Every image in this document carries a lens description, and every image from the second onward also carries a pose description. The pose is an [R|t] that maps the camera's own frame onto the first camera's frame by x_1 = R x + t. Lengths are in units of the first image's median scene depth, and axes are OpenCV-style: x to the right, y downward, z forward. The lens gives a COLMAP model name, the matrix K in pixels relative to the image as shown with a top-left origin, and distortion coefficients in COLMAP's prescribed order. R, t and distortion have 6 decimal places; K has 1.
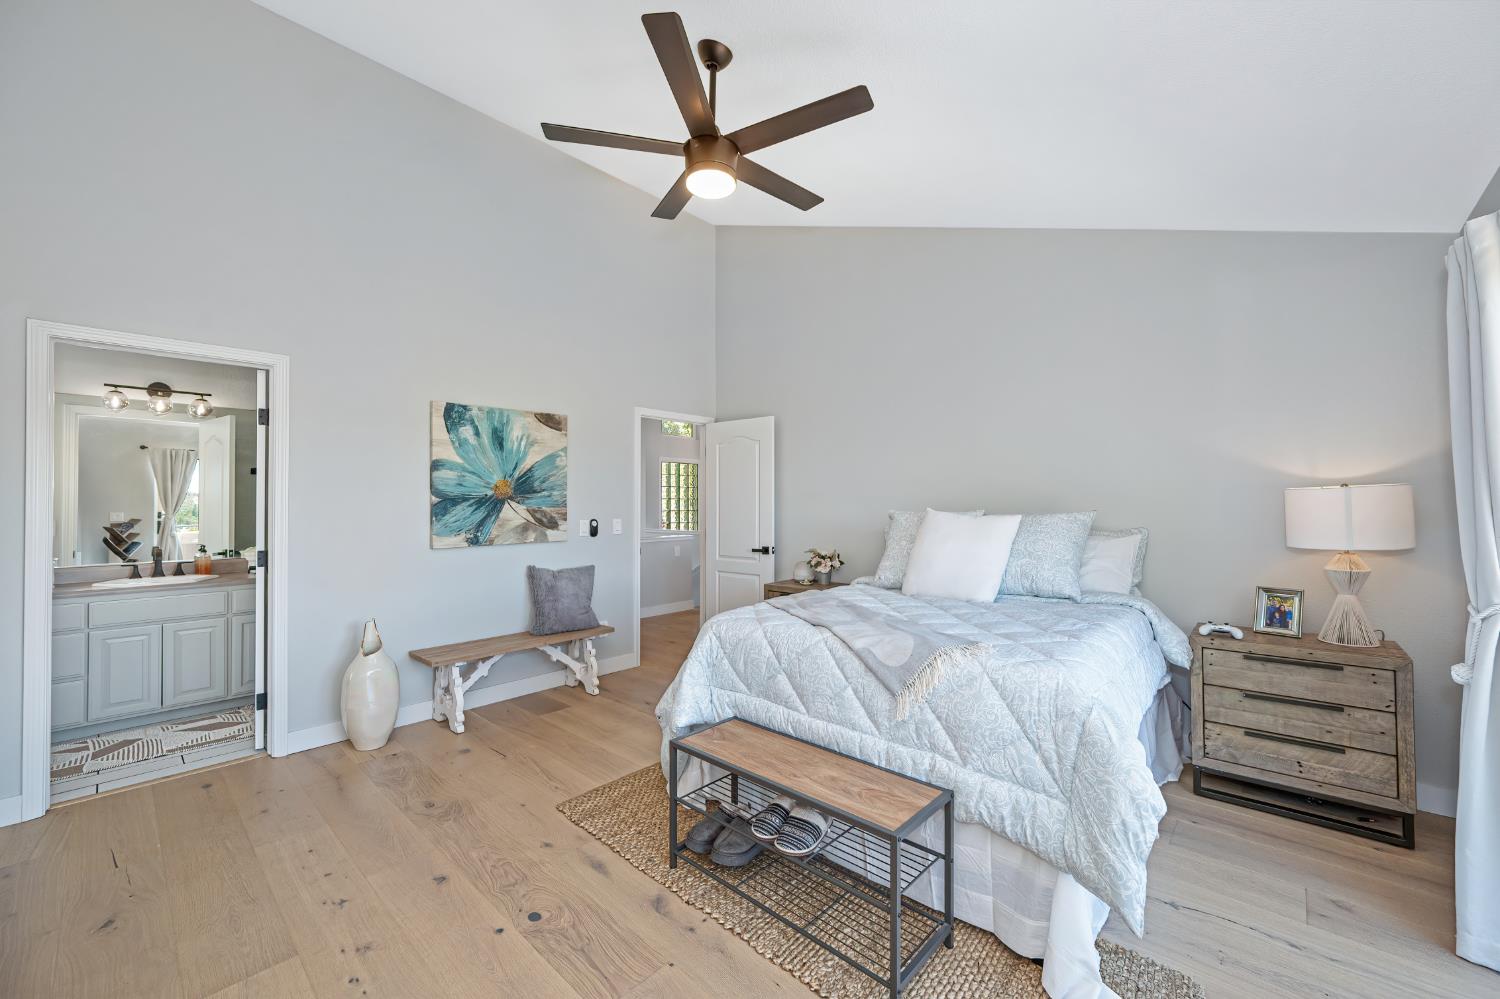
lens RADIAL K [[592.4, 0, 750.8], [0, 592.4, 497.2], [0, 0, 1]] dist [-0.001229, -0.000084]
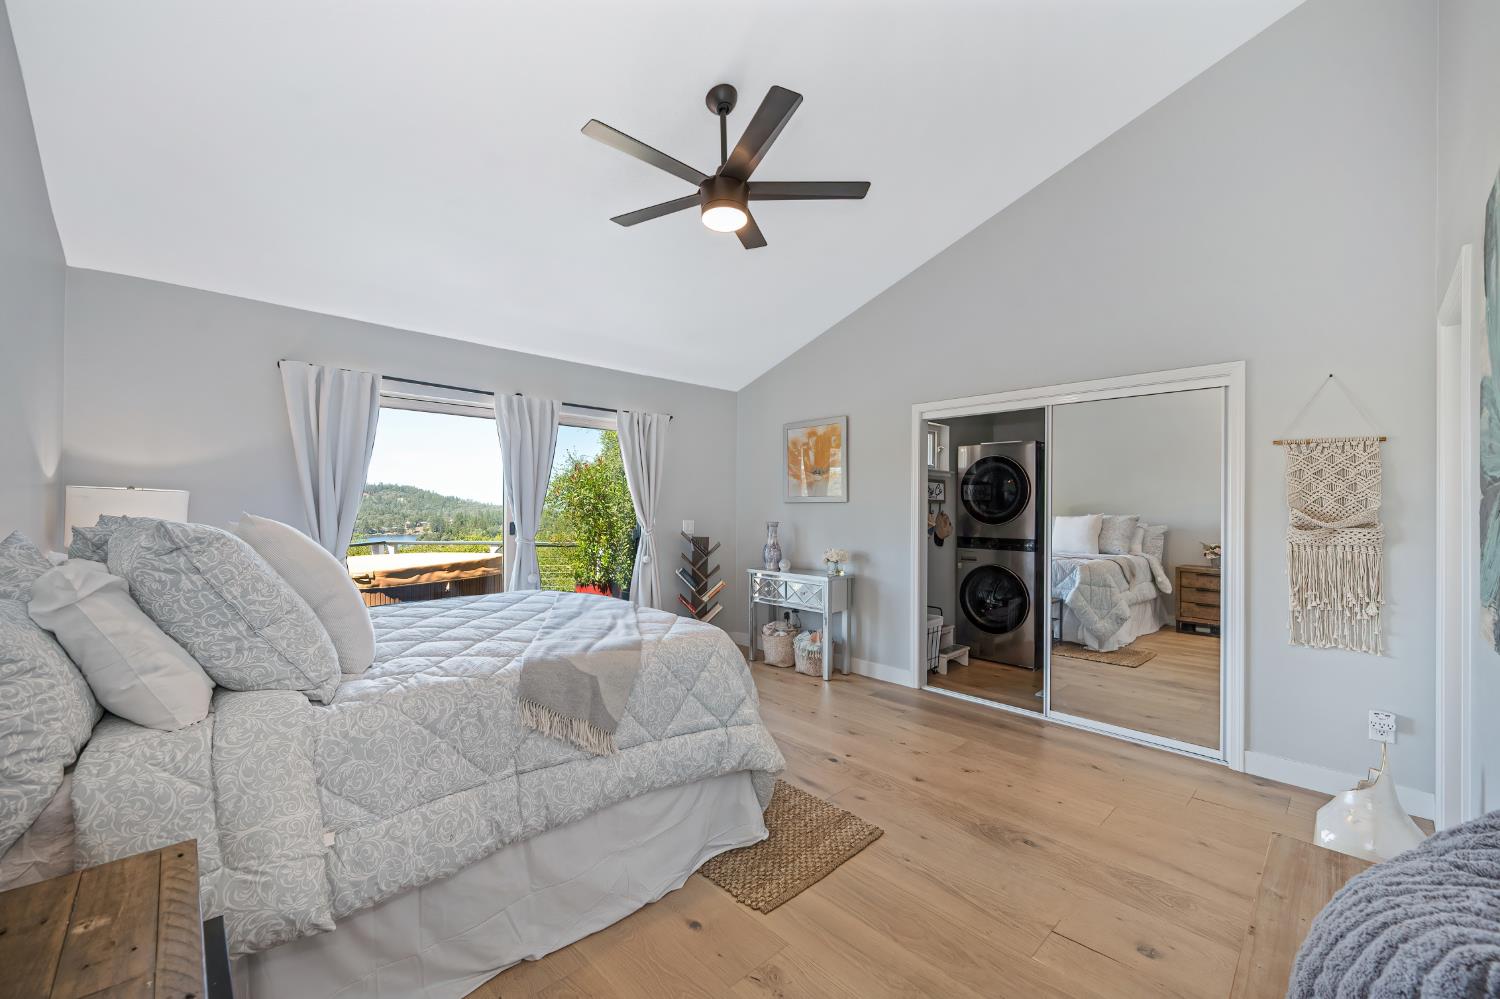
lens RADIAL K [[592.4, 0, 755.1], [0, 592.4, 504.0], [0, 0, 1]] dist [-0.001229, -0.000084]
pose [[-0.998676, -0.007401, 0.050901, -0.167695], [-0.008691, 0.999645, -0.025179, 0.028562], [-0.050697, -0.025588, -0.998386, 1.961442]]
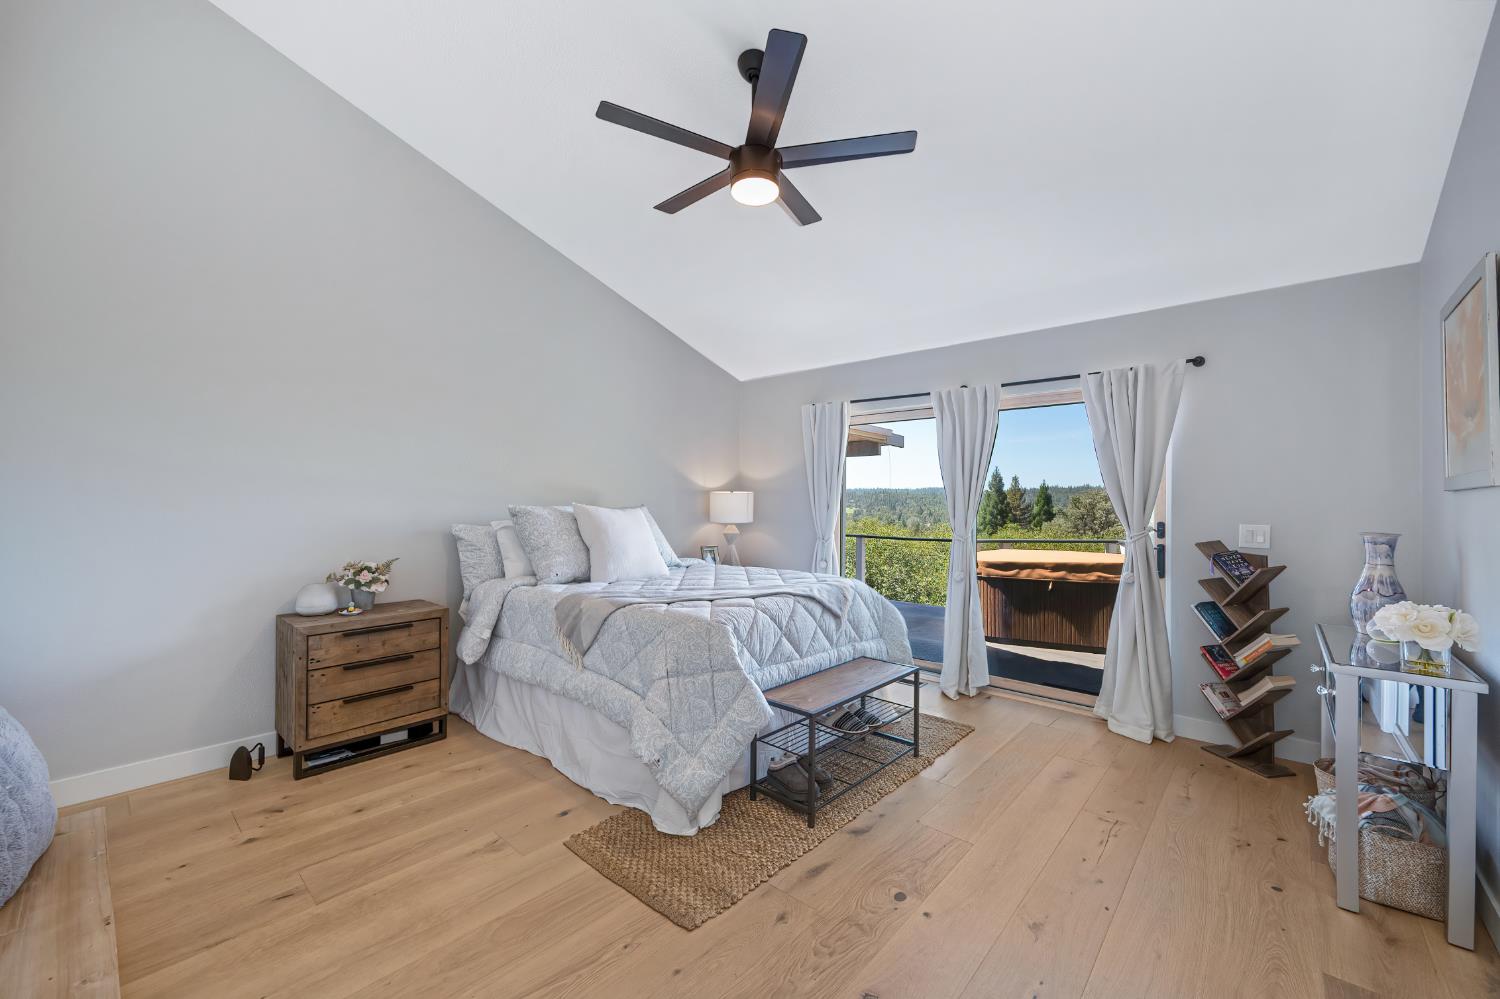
lens RADIAL K [[592.4, 0, 743.4], [0, 592.4, 501.9], [0, 0, 1]] dist [-0.001229, -0.000084]
pose [[-0.012873, 0.001704, 0.999916, -1.028671], [-0.023054, 0.999732, -0.002000, 0.016746], [-0.999651, -0.023077, -0.012830, 0.956451]]
